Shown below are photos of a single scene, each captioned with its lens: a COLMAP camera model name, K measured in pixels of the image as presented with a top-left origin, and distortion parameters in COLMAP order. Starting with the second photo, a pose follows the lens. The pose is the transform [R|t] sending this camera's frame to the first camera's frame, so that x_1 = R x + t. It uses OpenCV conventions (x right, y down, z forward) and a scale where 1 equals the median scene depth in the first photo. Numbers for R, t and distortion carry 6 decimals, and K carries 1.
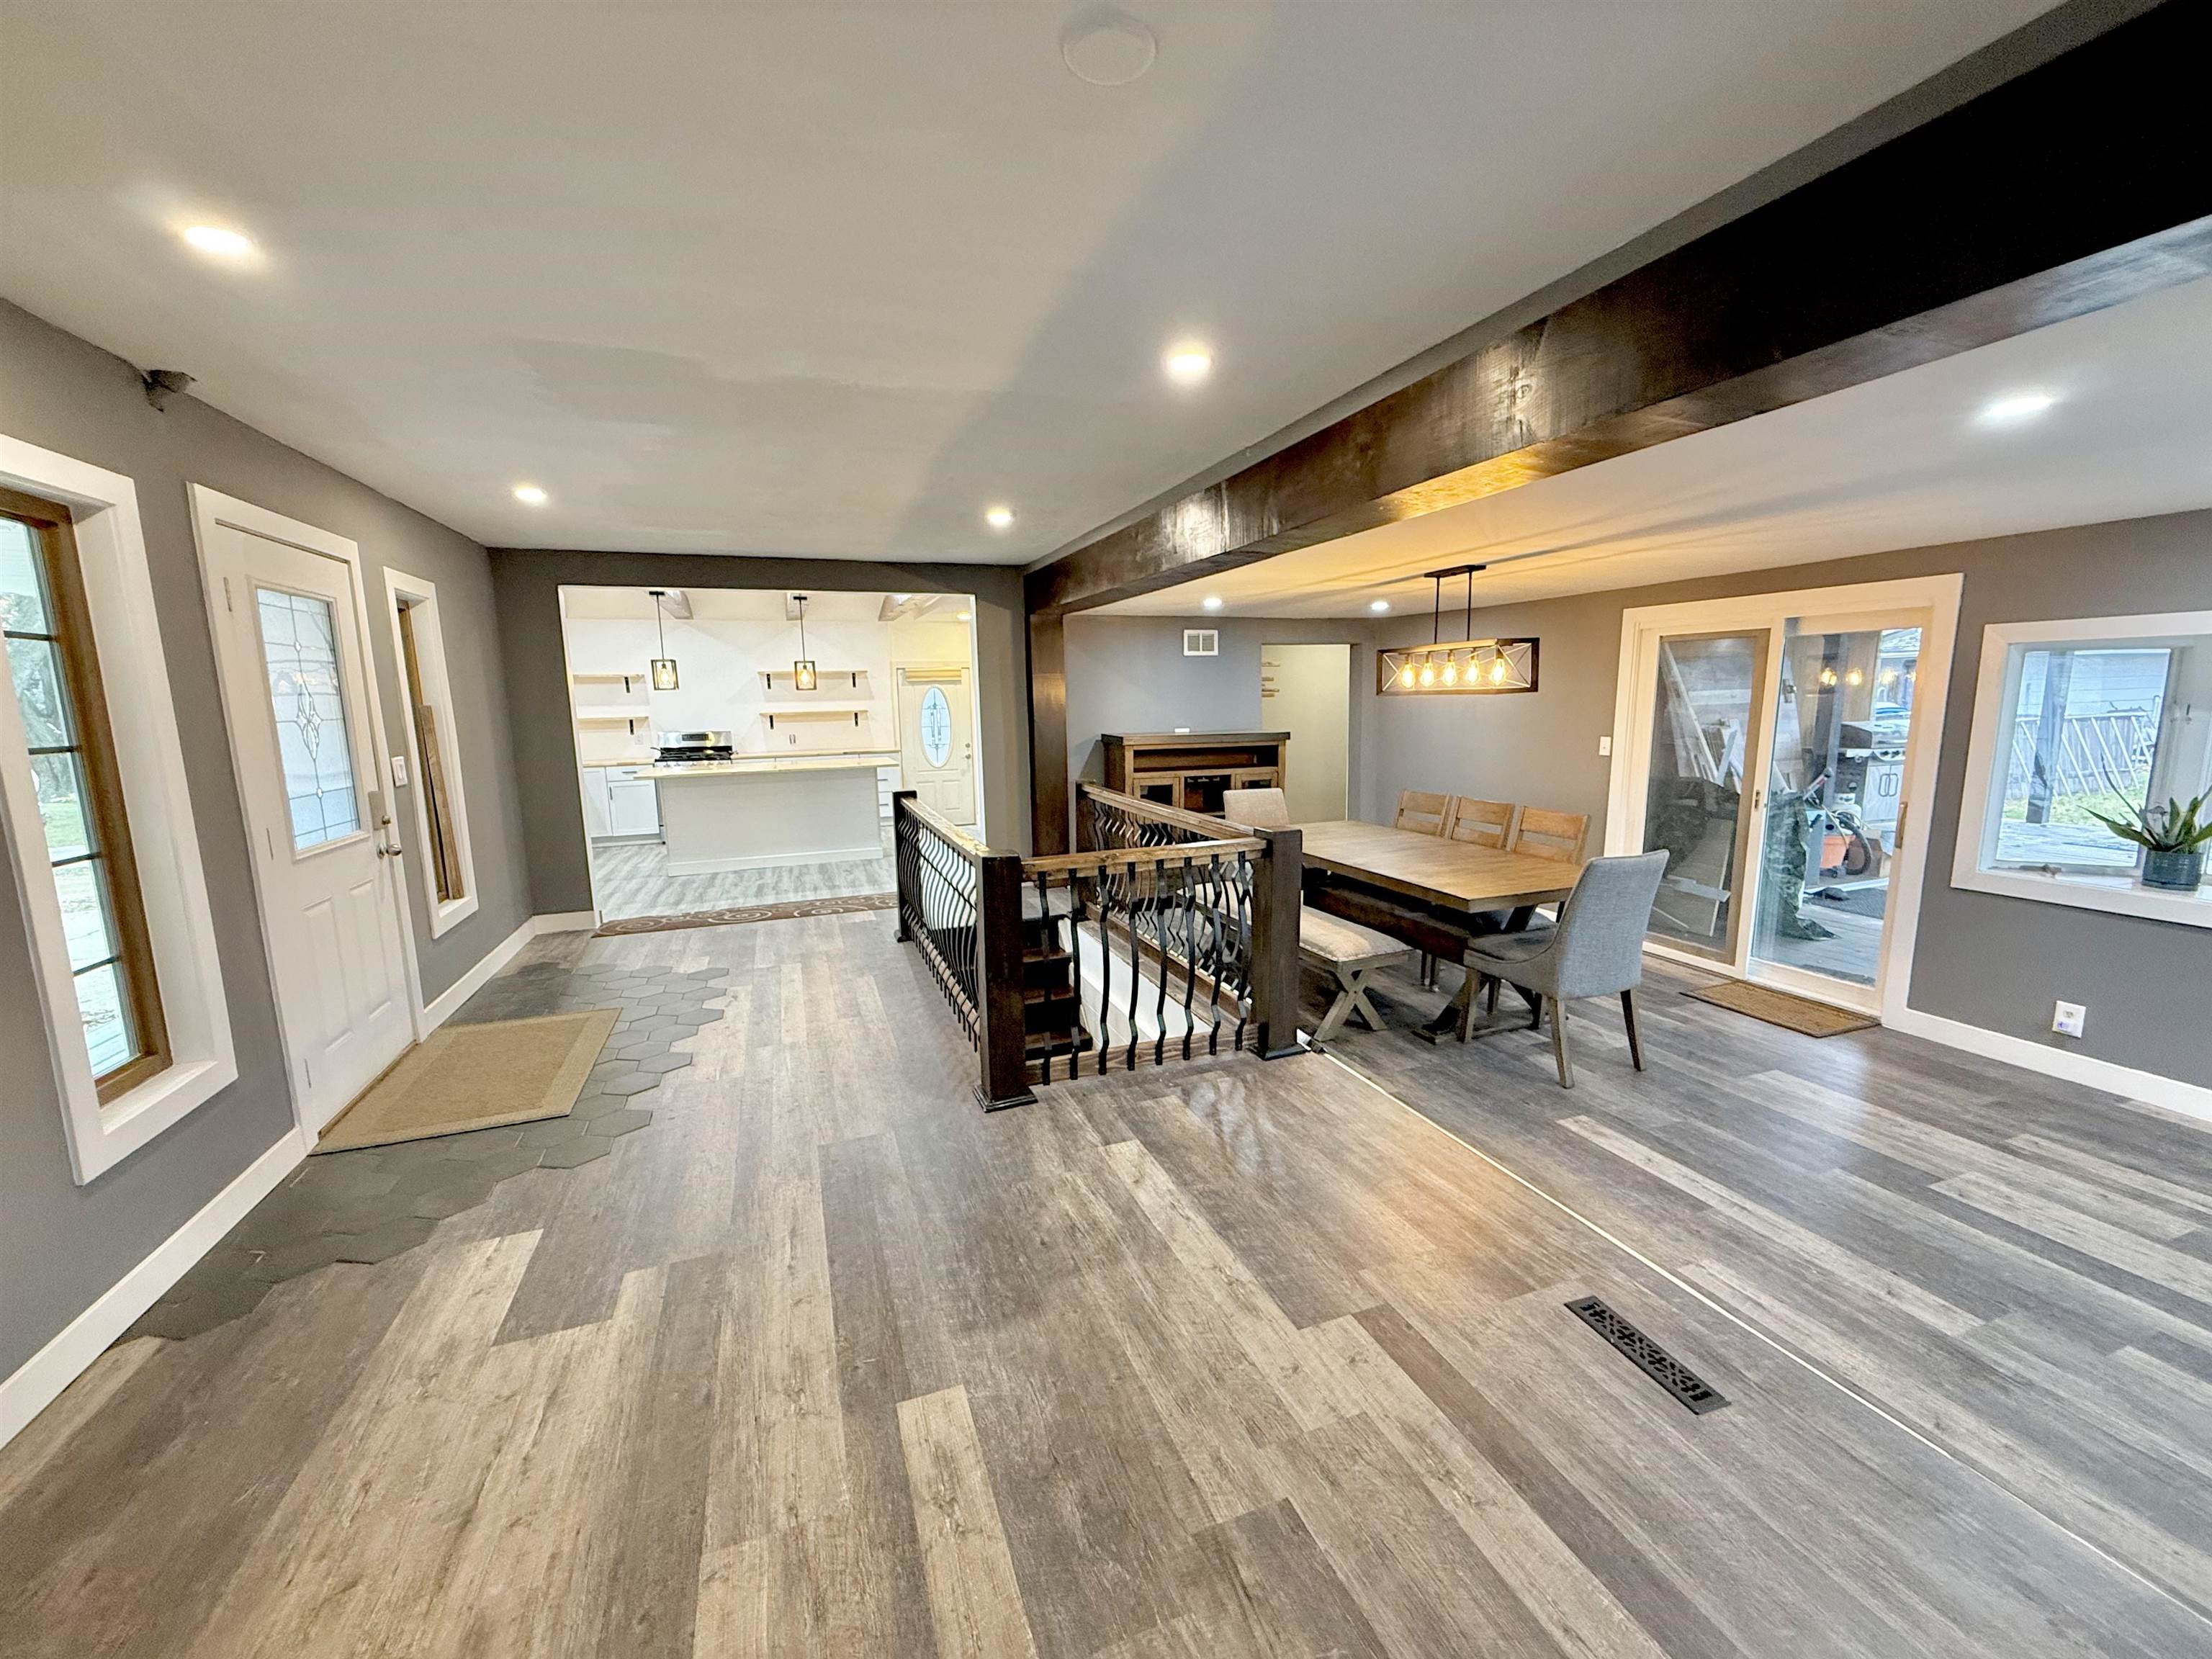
lens RADIAL K [[879.4, 0, 1097.4], [0, 879.4, 826.5], [0, 0, 1]] dist [-0.002164, 0.001158]
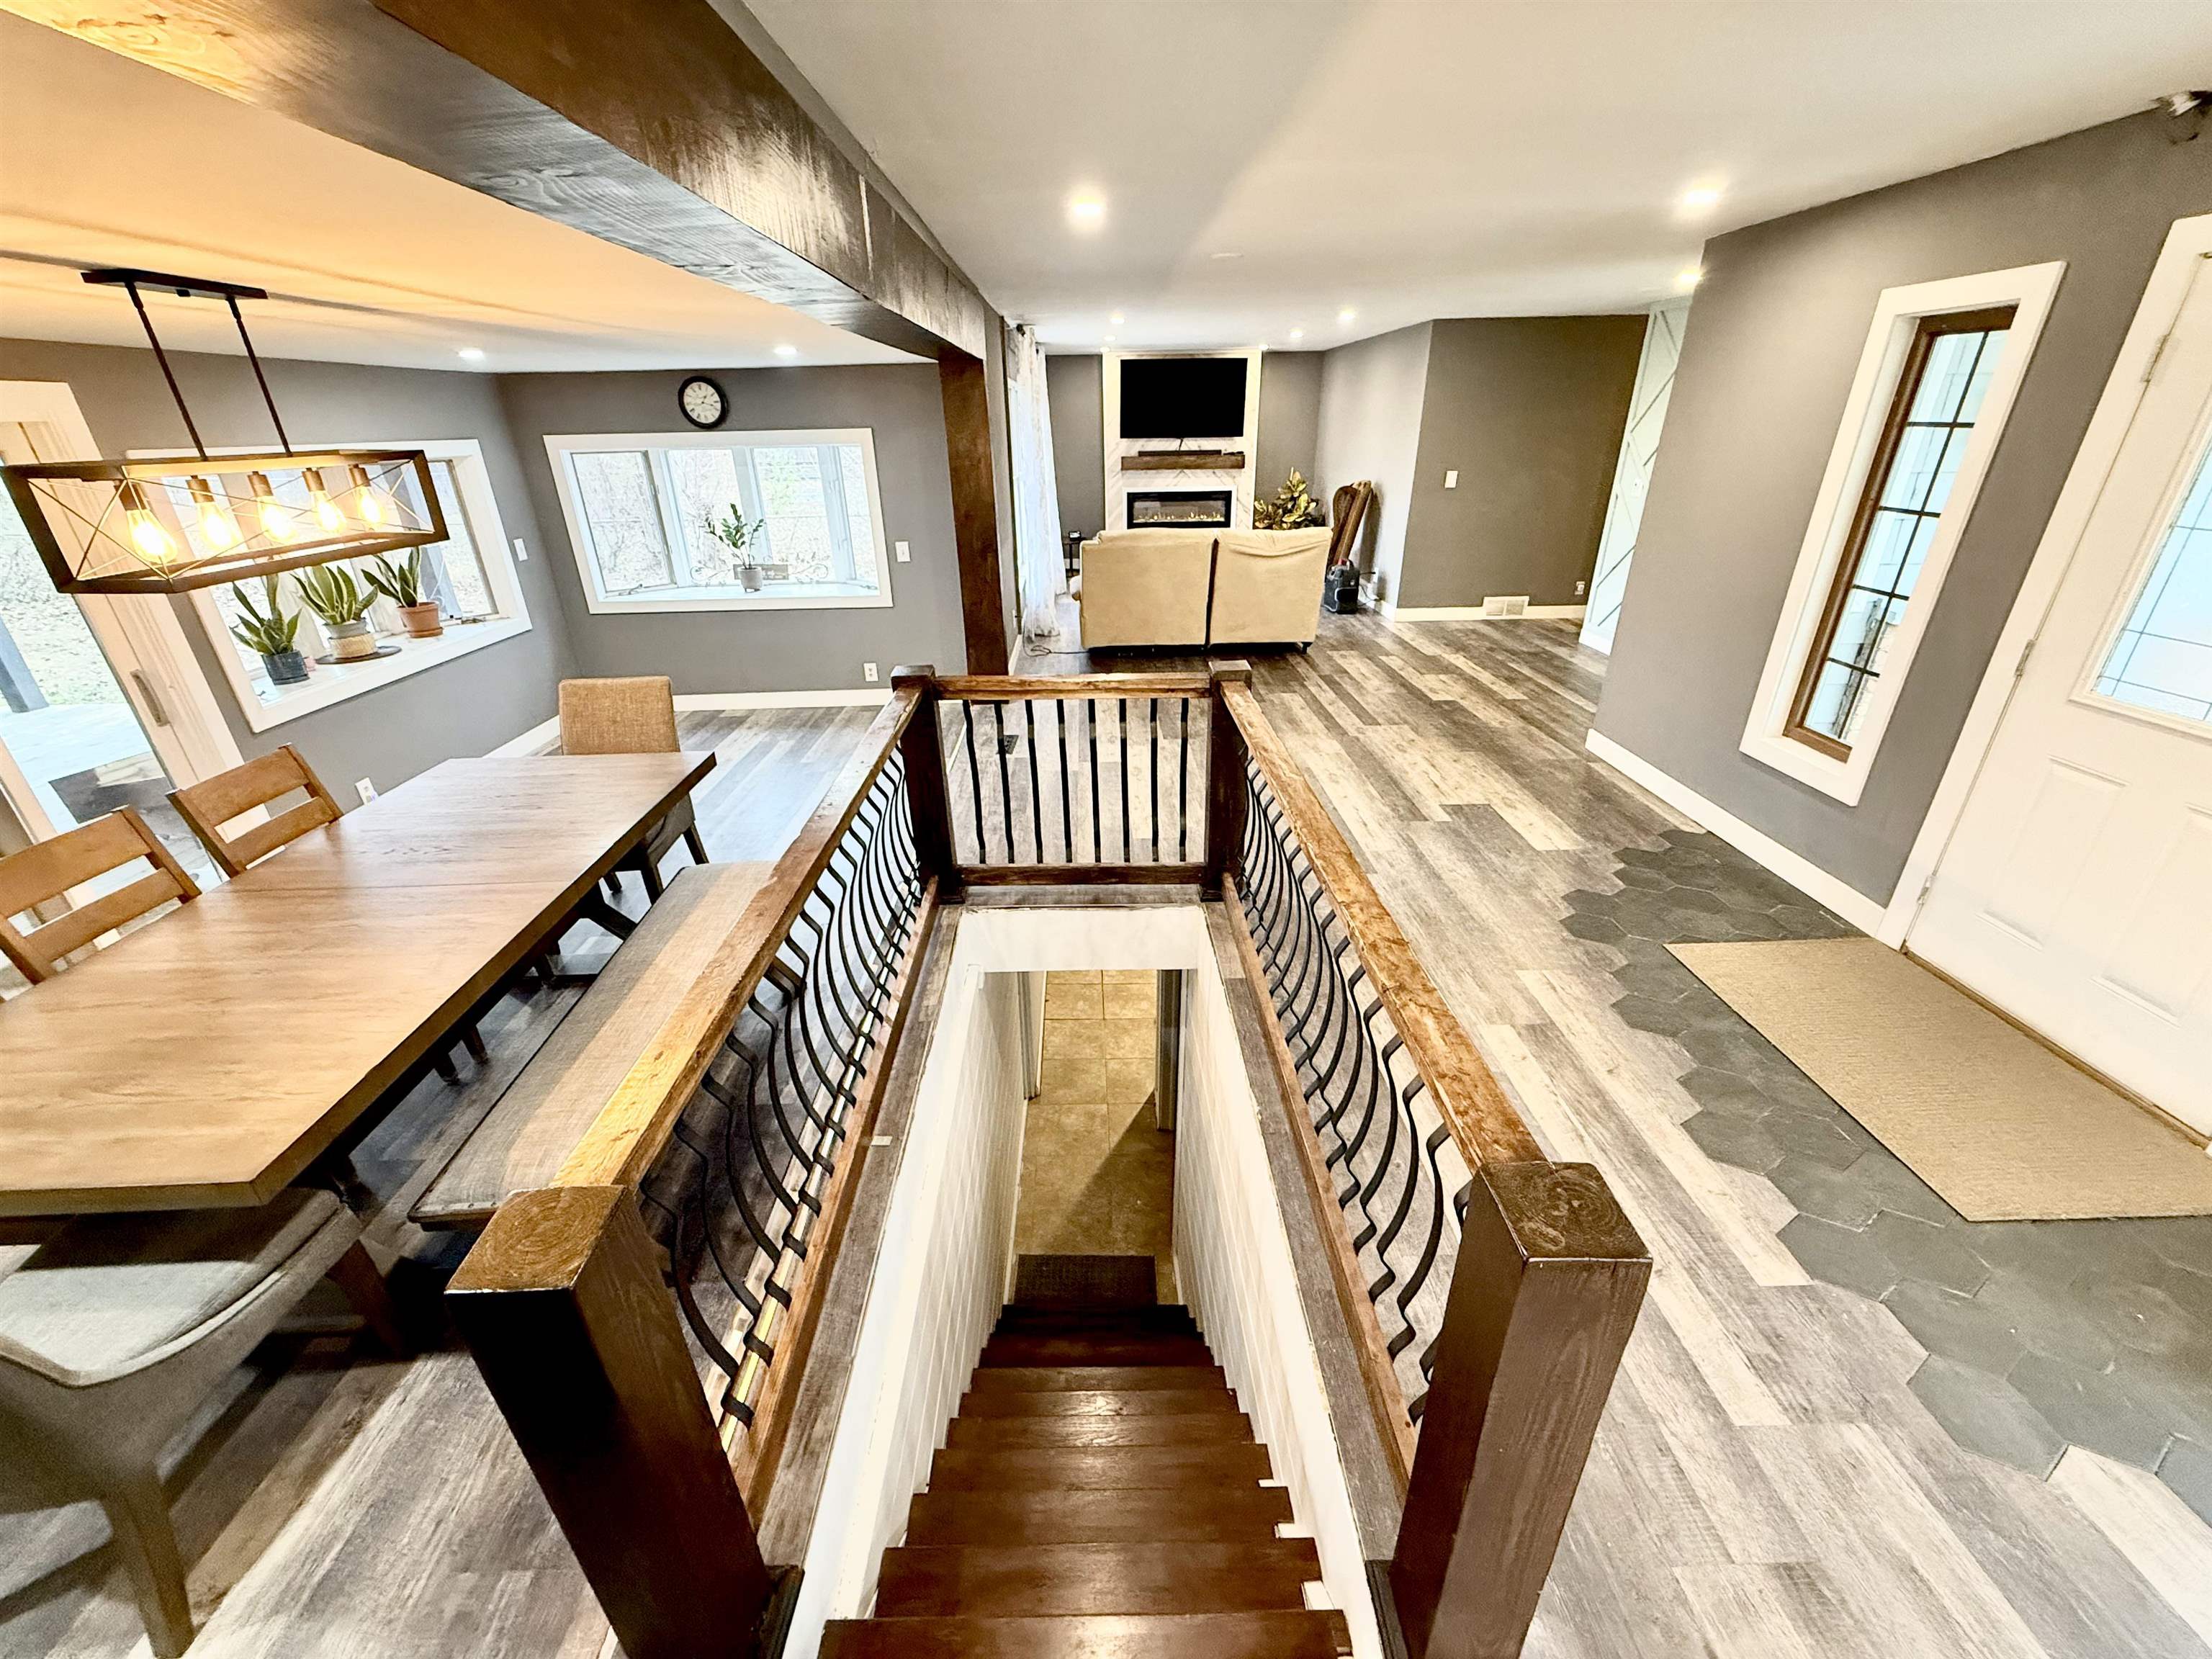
lens RADIAL K [[879.4, 0, 1100.5], [0, 879.4, 828.2], [0, 0, 1]] dist [-0.002164, 0.001158]
pose [[-0.946411, -0.102873, 0.306144, -0.218925], [0.083109, 0.838419, 0.538653, -0.271321], [-0.312089, 0.535230, -0.784939, 1.418036]]
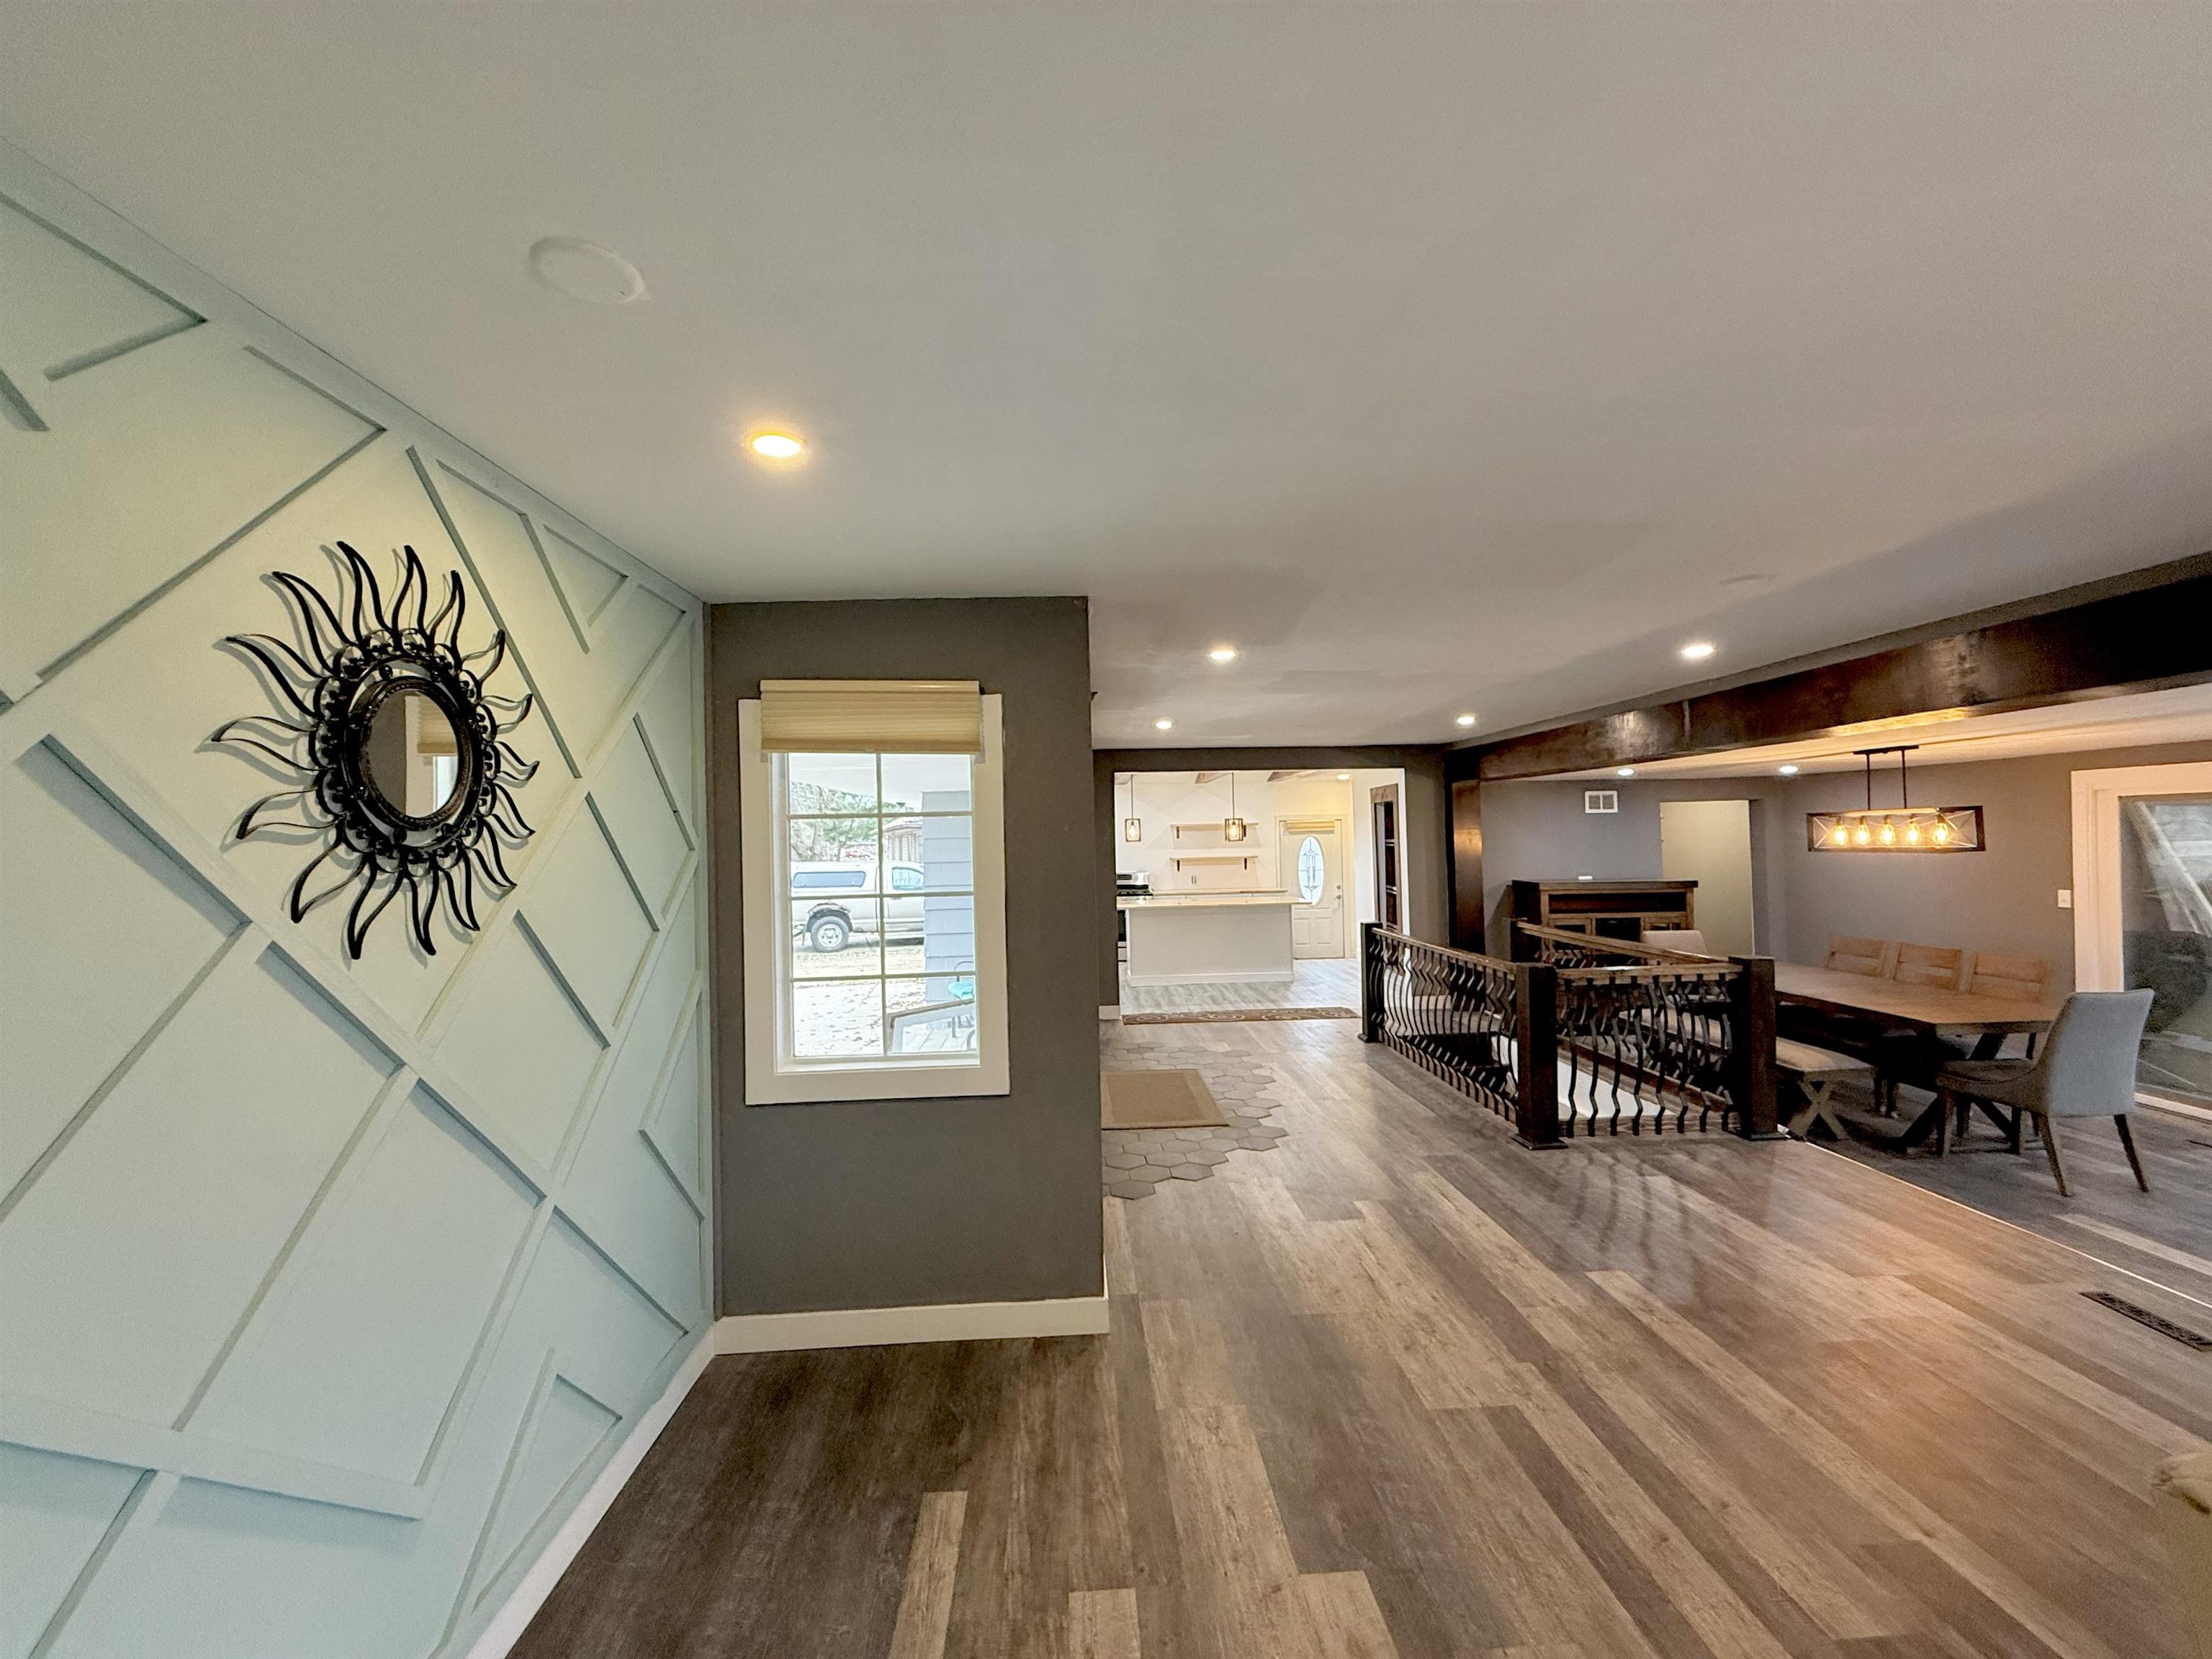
lens RADIAL K [[879.4, 0, 1099.2], [0, 879.4, 828.6], [0, 0, 1]] dist [-0.002164, 0.001158]
pose [[0.953006, -0.004669, -0.302916, -0.261268], [-0.042614, 0.987874, -0.149295, 0.041041], [0.299939, 0.155187, 0.941251, -0.446455]]
